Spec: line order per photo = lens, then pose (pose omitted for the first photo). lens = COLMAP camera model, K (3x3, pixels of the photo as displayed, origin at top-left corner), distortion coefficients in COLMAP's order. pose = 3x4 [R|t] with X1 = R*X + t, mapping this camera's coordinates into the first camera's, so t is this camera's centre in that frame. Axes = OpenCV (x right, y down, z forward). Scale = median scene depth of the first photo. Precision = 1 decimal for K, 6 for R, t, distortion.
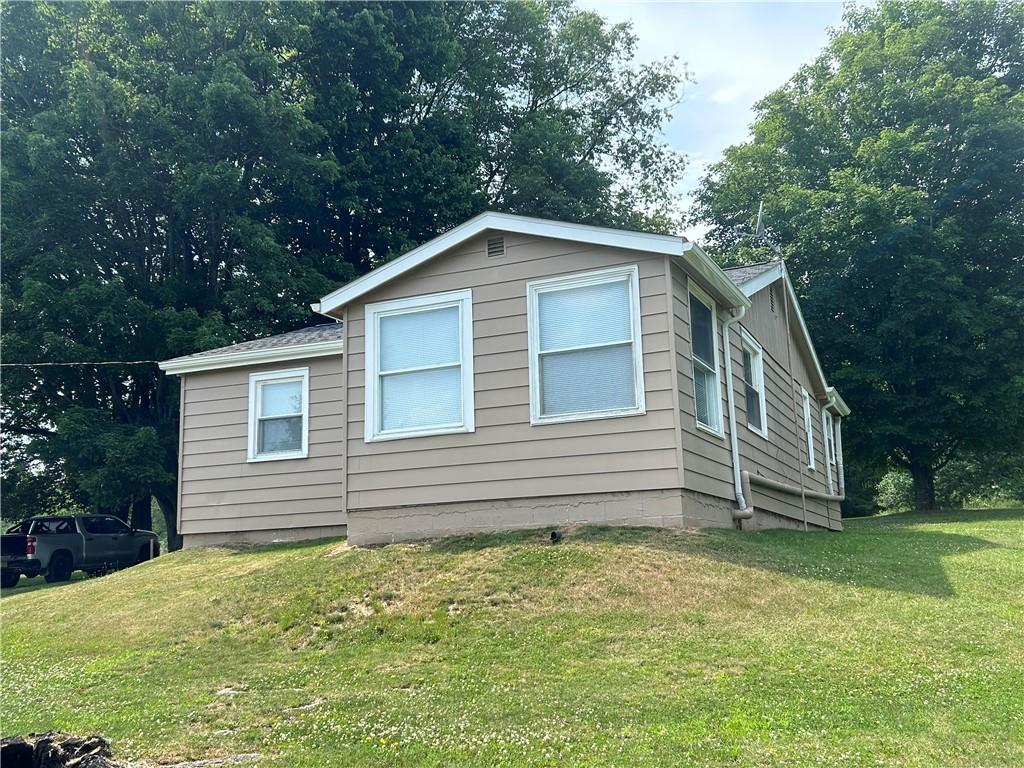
lens RADIAL K [[1072.3, 0, 519.4], [0, 1072.3, 382.3], [0, 0, 1]] dist [0.116898, -0.201737]
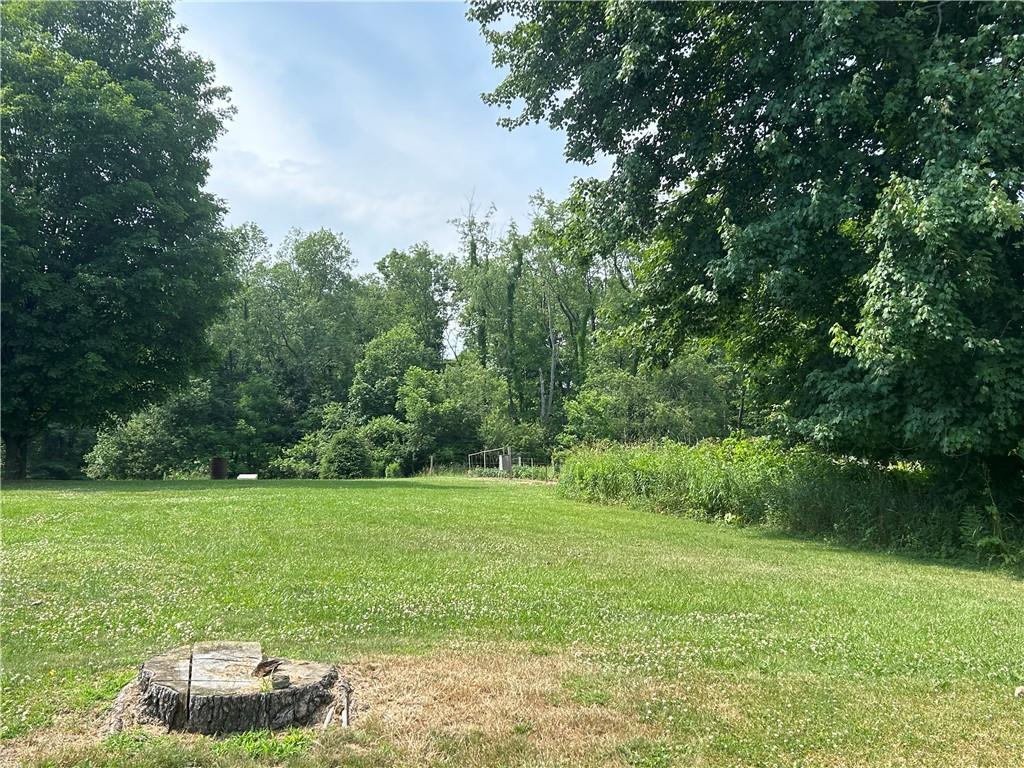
lens RADIAL K [[1072.3, 0, 519.4], [0, 1072.3, 382.3], [0, 0, 1]] dist [0.116898, -0.201737]
pose [[0.808927, 0.088966, 0.581138, 0.436789], [-0.103167, 0.994626, -0.008661, -0.025197], [-0.578786, -0.052948, 0.813759, -0.189849]]
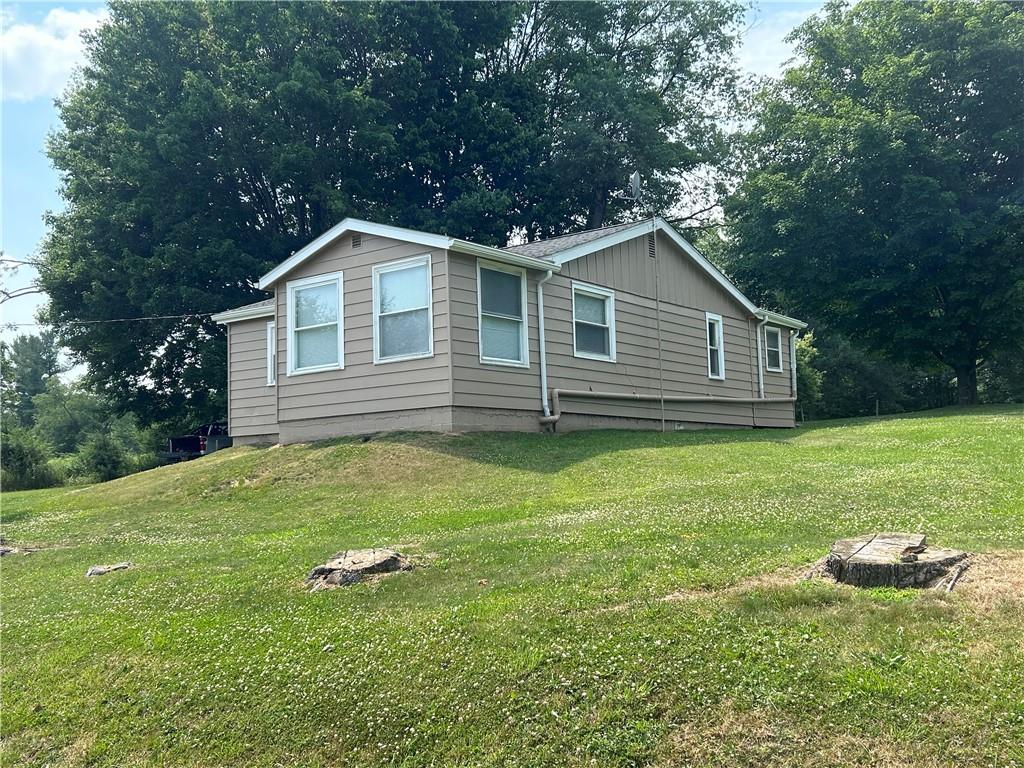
lens RADIAL K [[1072.3, 0, 519.4], [0, 1072.3, 382.3], [0, 0, 1]] dist [0.116898, -0.201737]
pose [[0.972964, -0.021414, -0.229963, 0.516570], [0.043378, 0.994916, 0.090885, -0.058322], [0.226848, -0.098404, 0.968946, -0.376859]]
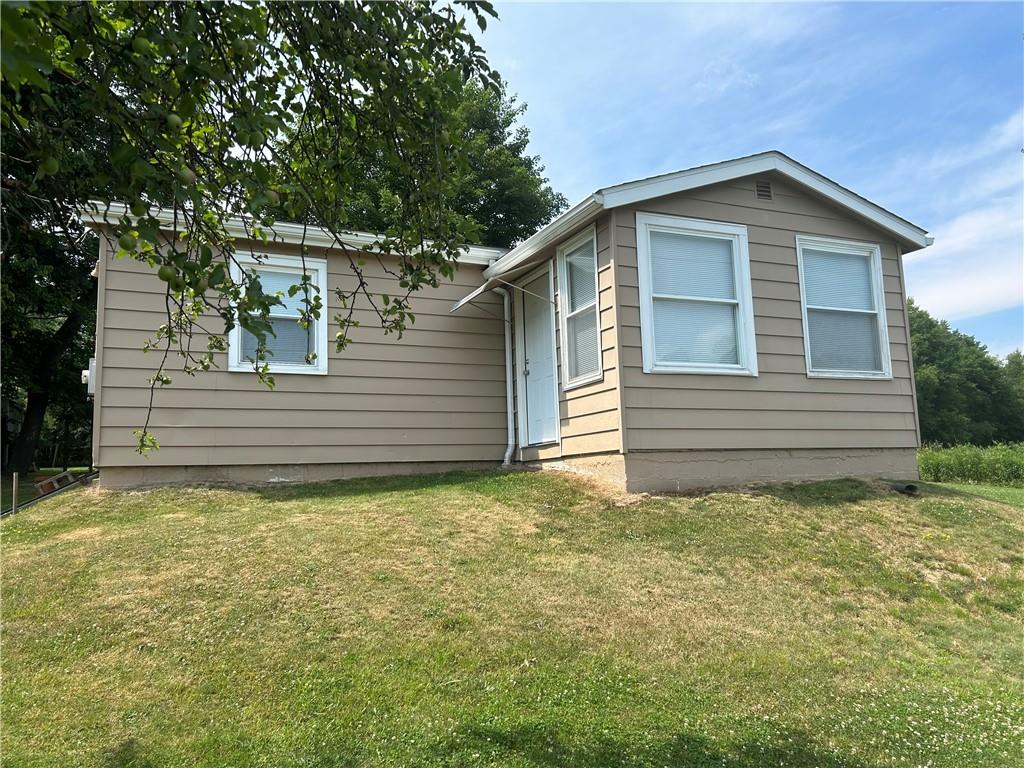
lens RADIAL K [[781.5, 0, 523.1], [0, 781.5, 385.4], [0, 0, 1]] dist [0.051036, -0.047965]
pose [[0.661872, 0.106501, 0.742013, -0.669065], [-0.127190, 0.991459, -0.028851, 0.096836], [-0.738748, -0.075281, 0.669765, 0.660679]]
